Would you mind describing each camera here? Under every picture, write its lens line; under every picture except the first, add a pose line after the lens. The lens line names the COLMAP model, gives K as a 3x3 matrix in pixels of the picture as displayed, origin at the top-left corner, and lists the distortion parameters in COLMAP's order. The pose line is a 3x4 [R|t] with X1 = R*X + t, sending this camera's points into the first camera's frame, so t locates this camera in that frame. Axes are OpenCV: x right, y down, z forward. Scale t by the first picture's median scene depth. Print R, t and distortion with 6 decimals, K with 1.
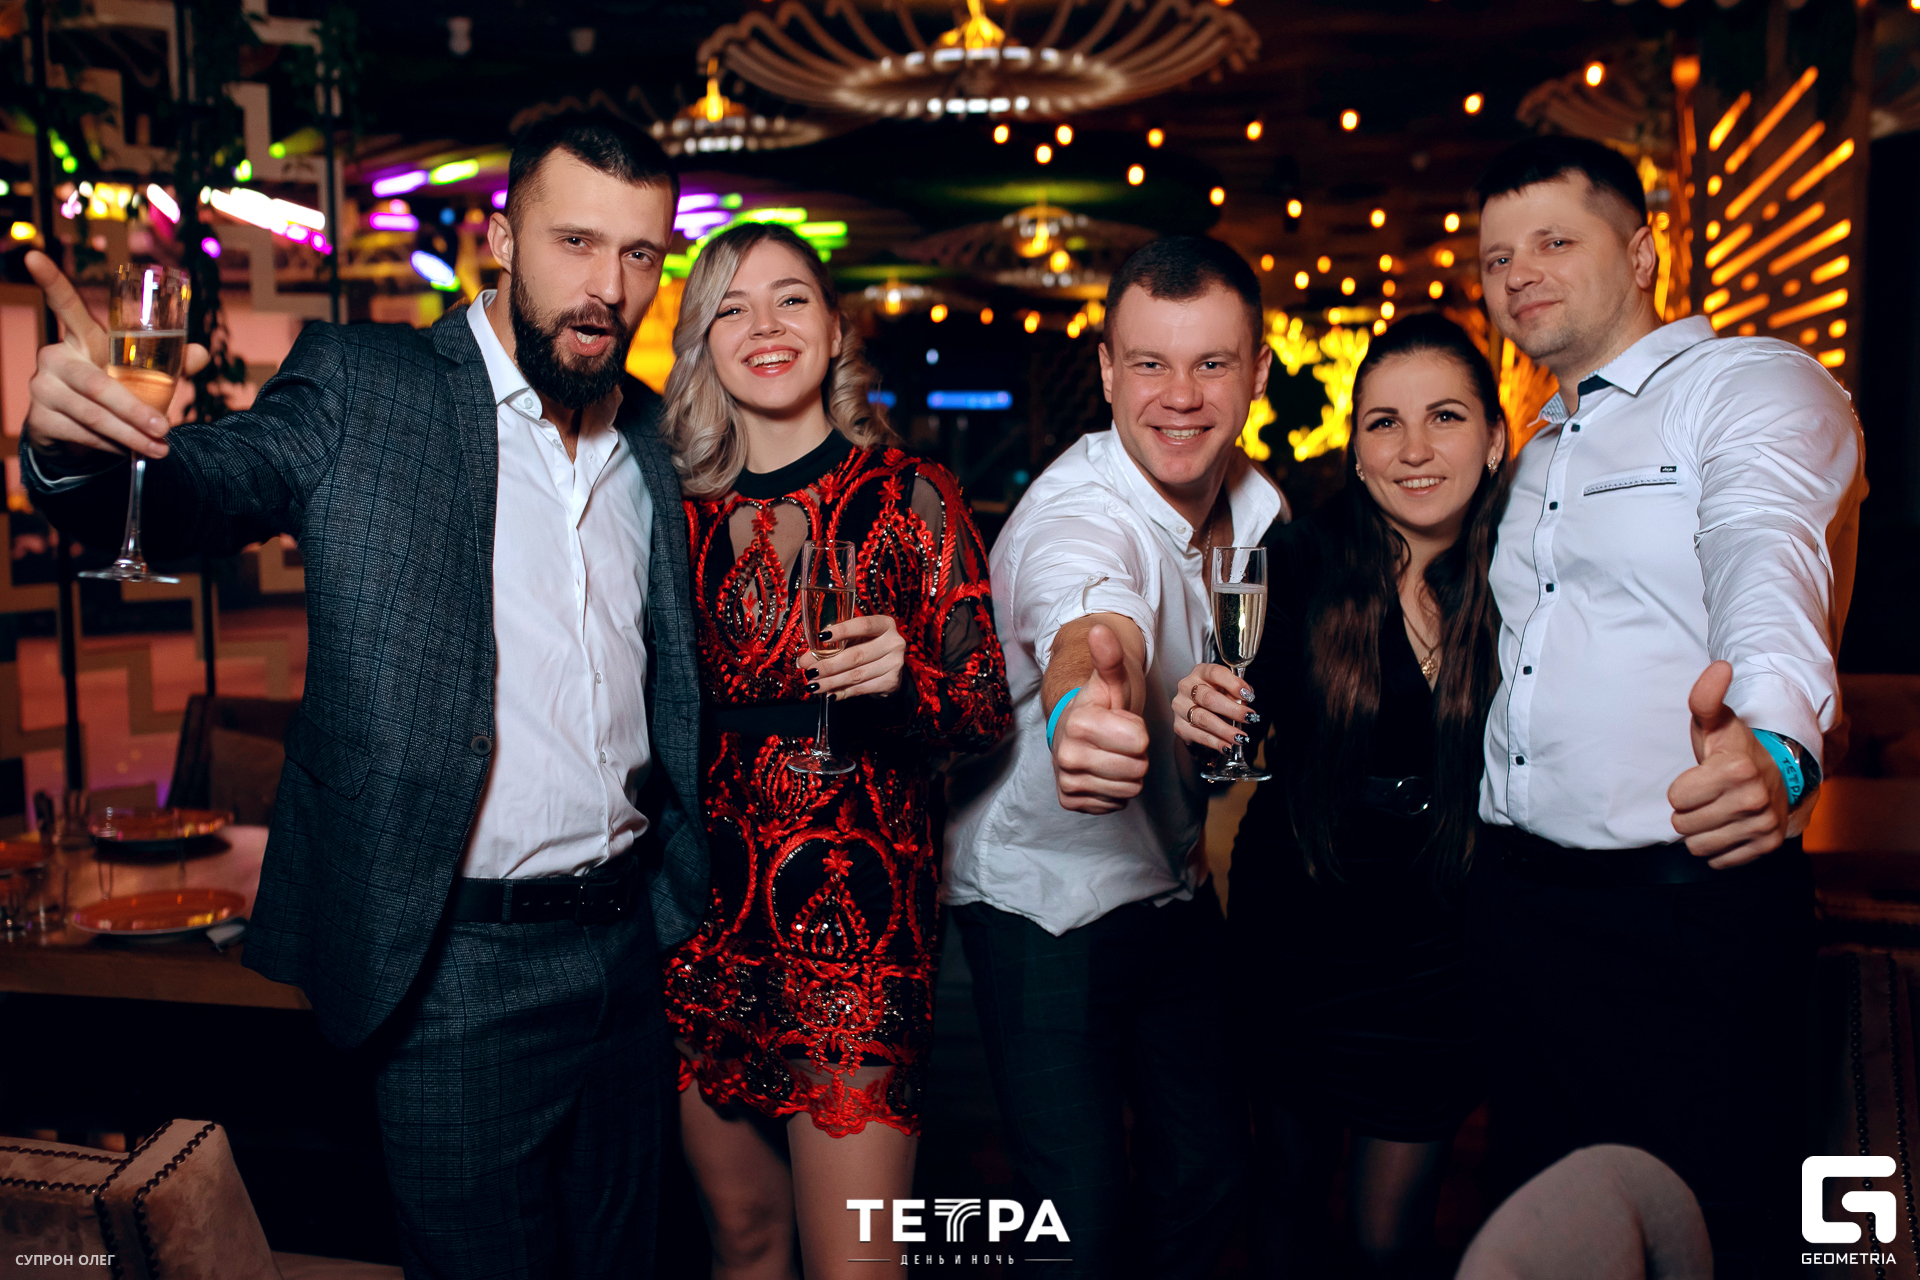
lens RADIAL K [[2013.9, 0, 929.2], [0, 2013.9, 641.8], [0, 0, 1]] dist [-0.001470, 0.019557]
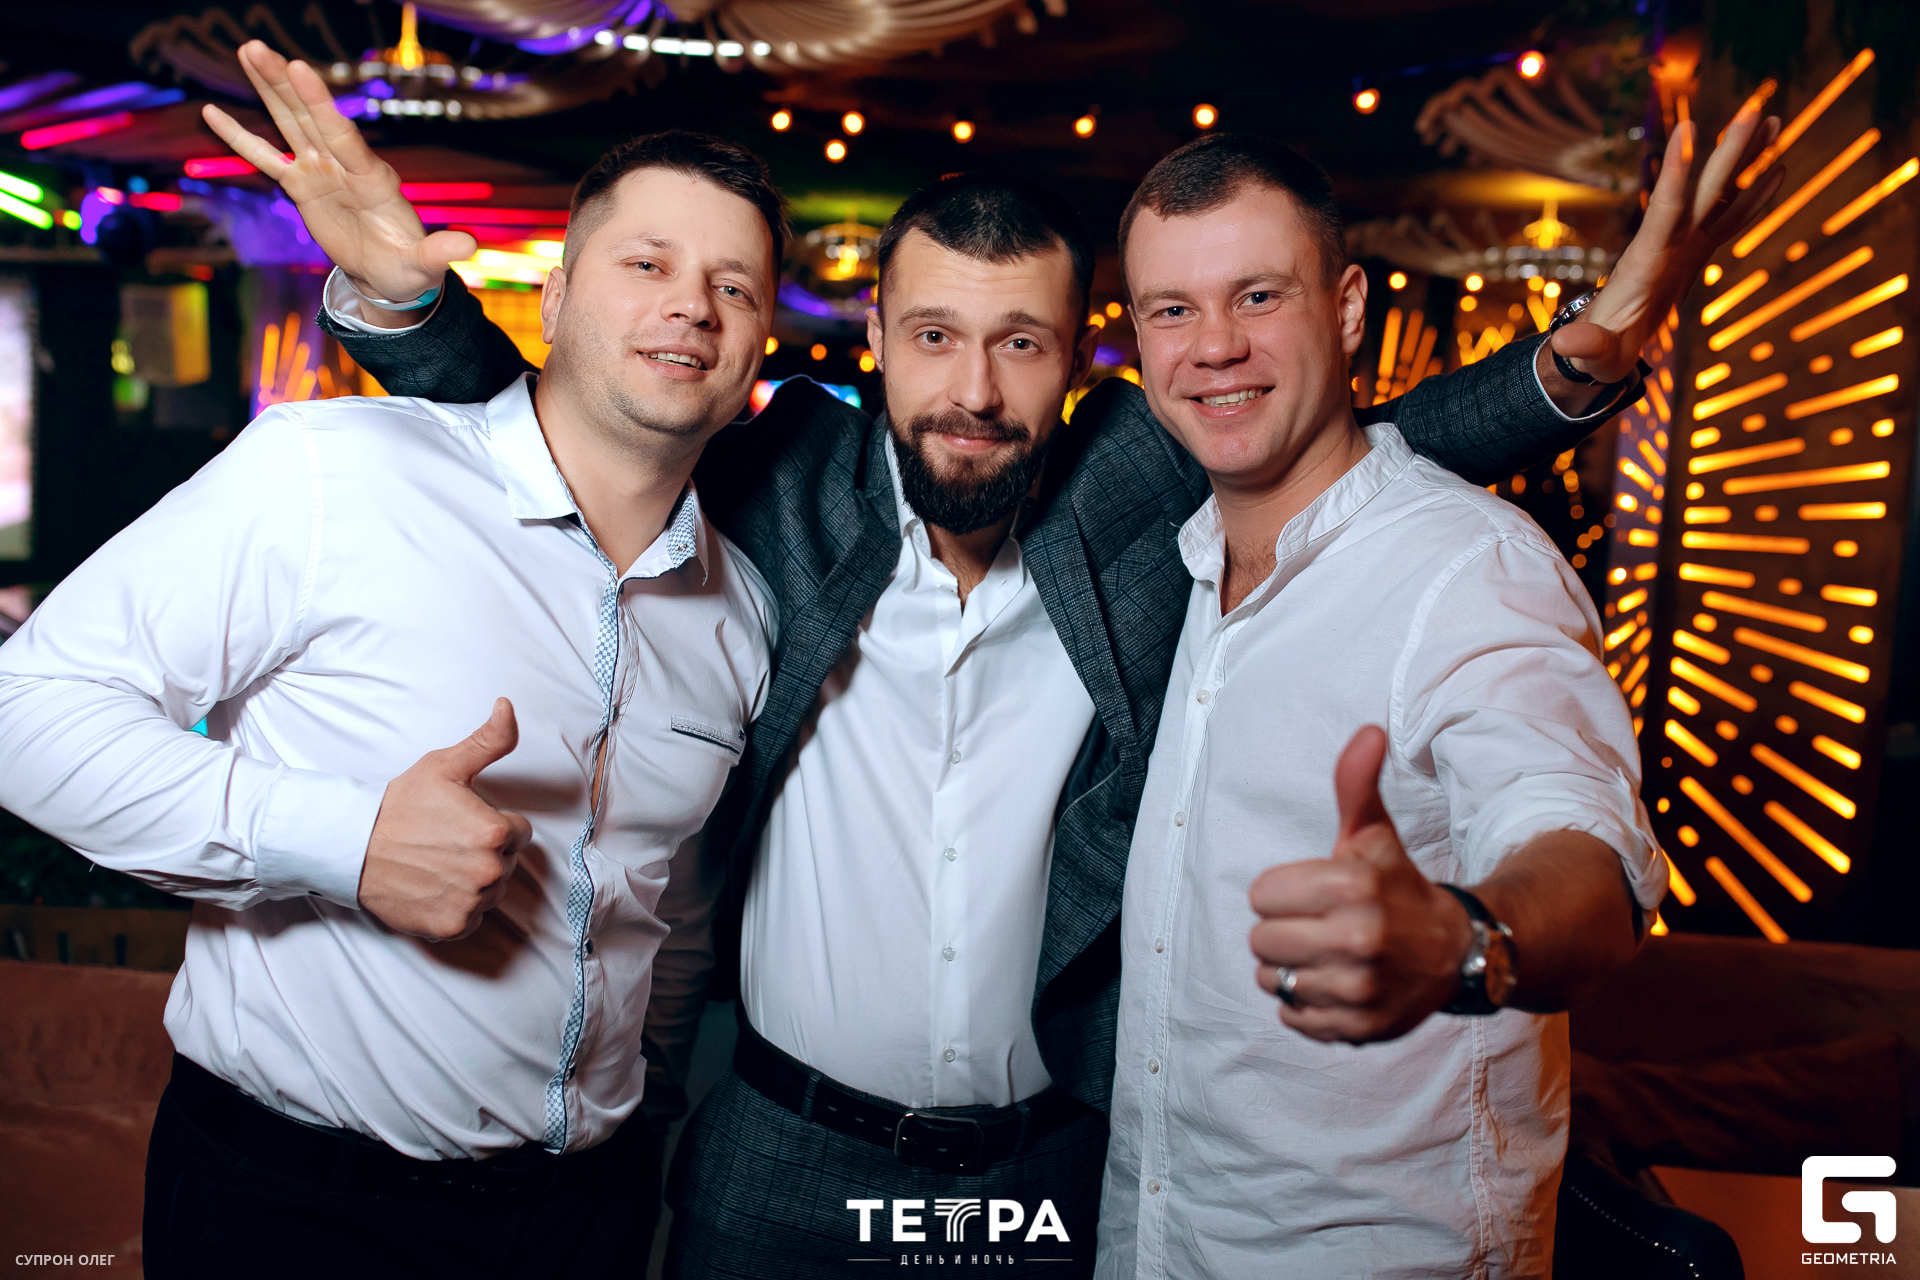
lens RADIAL K [[1928.1, 0, 960.0], [0, 1928.1, 640.0], [0, 0, 1]] dist [-0.007889, 0.011991]
pose [[0.995030, 0.050930, 0.085566, 0.069493], [-0.049535, 0.998604, -0.018351, -0.045645], [-0.086381, 0.014022, 0.996164, 0.307301]]
